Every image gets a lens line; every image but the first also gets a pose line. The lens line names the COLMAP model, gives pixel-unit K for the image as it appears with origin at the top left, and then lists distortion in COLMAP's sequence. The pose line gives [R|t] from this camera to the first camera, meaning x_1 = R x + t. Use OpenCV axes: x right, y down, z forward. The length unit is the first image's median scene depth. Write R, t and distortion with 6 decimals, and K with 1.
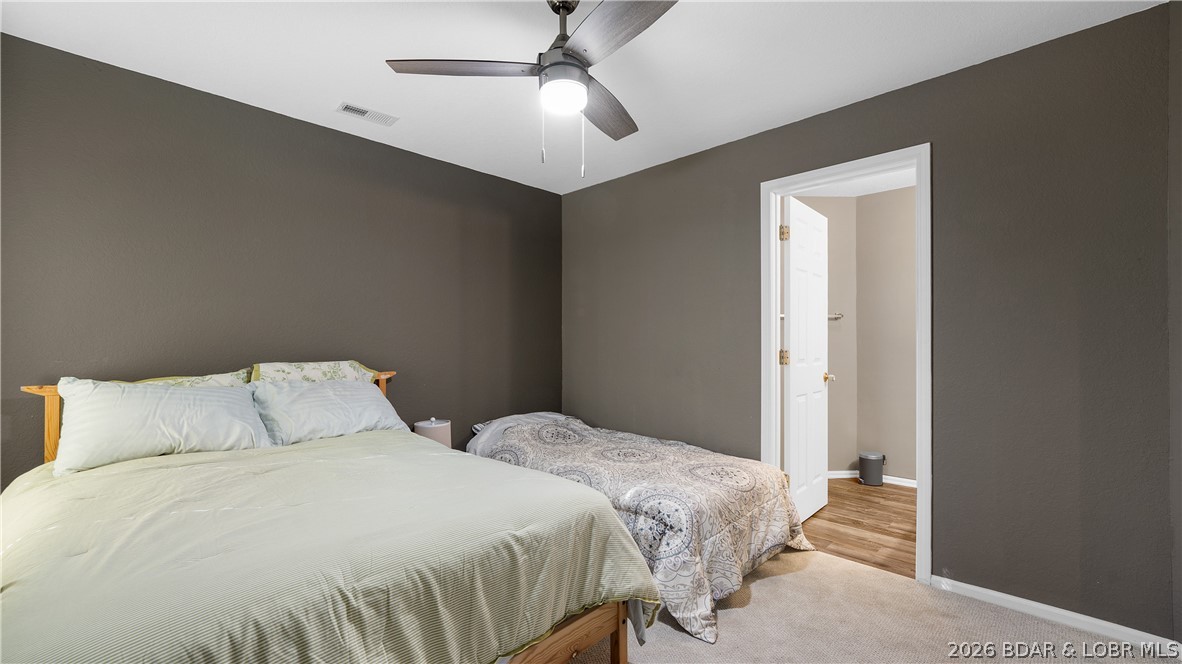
lens RADIAL K [[499.8, 0, 591.0], [0, 499.8, 332.0], [0, 0, 1]] dist [0.000489, 0.000065]
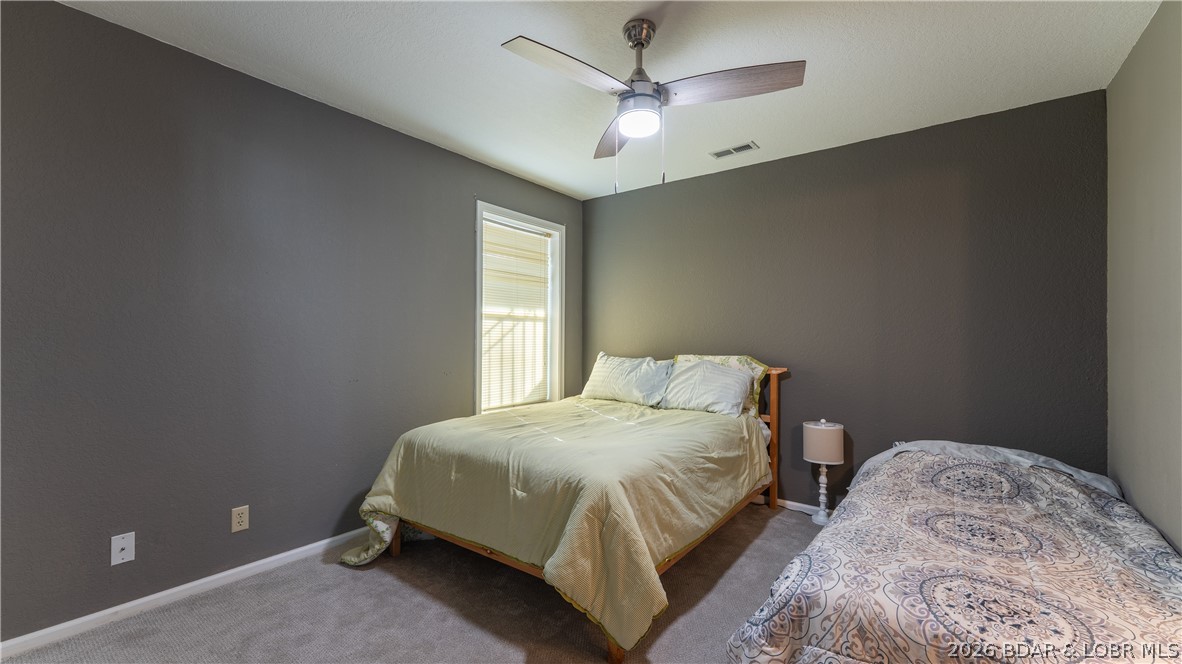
lens RADIAL K [[481.4, 0, 583.1], [0, 481.4, 330.5], [0, 0, 1]] dist [0.001369, 0.000010]
pose [[0.119995, -0.008043, -0.992742, 0.665843], [0.008914, 0.999936, -0.007024, 0.001486], [0.992734, -0.008006, 0.120059, 0.503325]]
